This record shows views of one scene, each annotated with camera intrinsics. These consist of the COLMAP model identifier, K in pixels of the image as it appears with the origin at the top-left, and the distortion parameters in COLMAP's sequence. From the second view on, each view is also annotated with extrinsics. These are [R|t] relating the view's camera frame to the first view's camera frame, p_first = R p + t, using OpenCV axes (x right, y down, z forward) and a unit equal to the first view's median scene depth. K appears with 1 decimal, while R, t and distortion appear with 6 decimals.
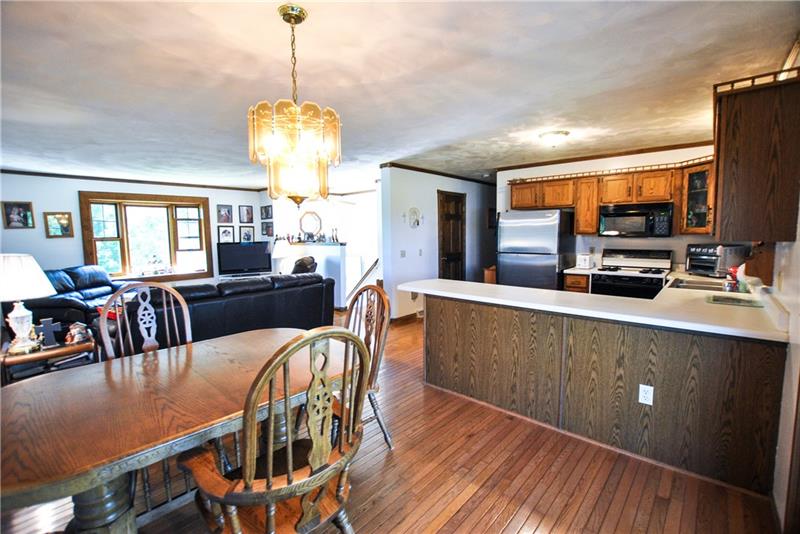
lens RADIAL K [[354.4, 0, 400.0], [0, 354.4, 267.0], [0, 0, 1]] dist [-0.021560, -0.000038]
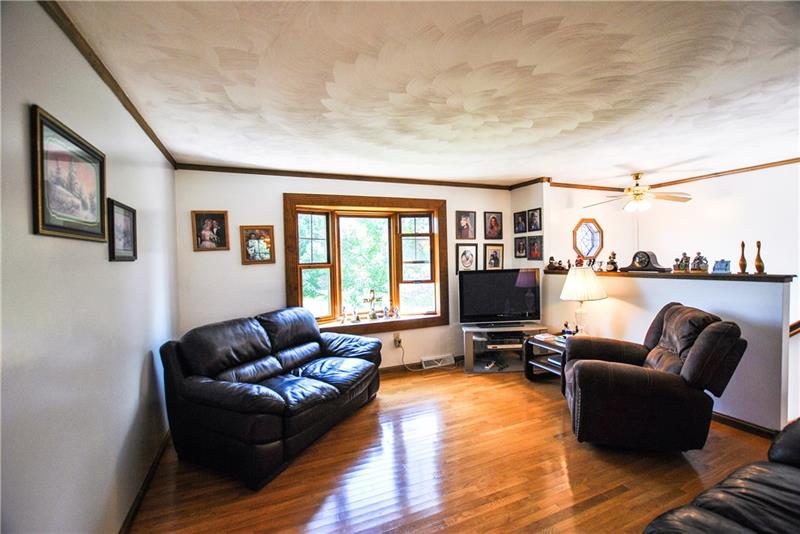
lens RADIAL K [[354.4, 0, 400.0], [0, 354.4, 267.0], [0, 0, 1]] dist [-0.021560, -0.000038]
pose [[0.908338, 0.001642, -0.418233, -0.359630], [-0.028360, 0.997933, -0.057674, -0.037334], [0.417274, 0.064249, 0.906507, 0.399399]]
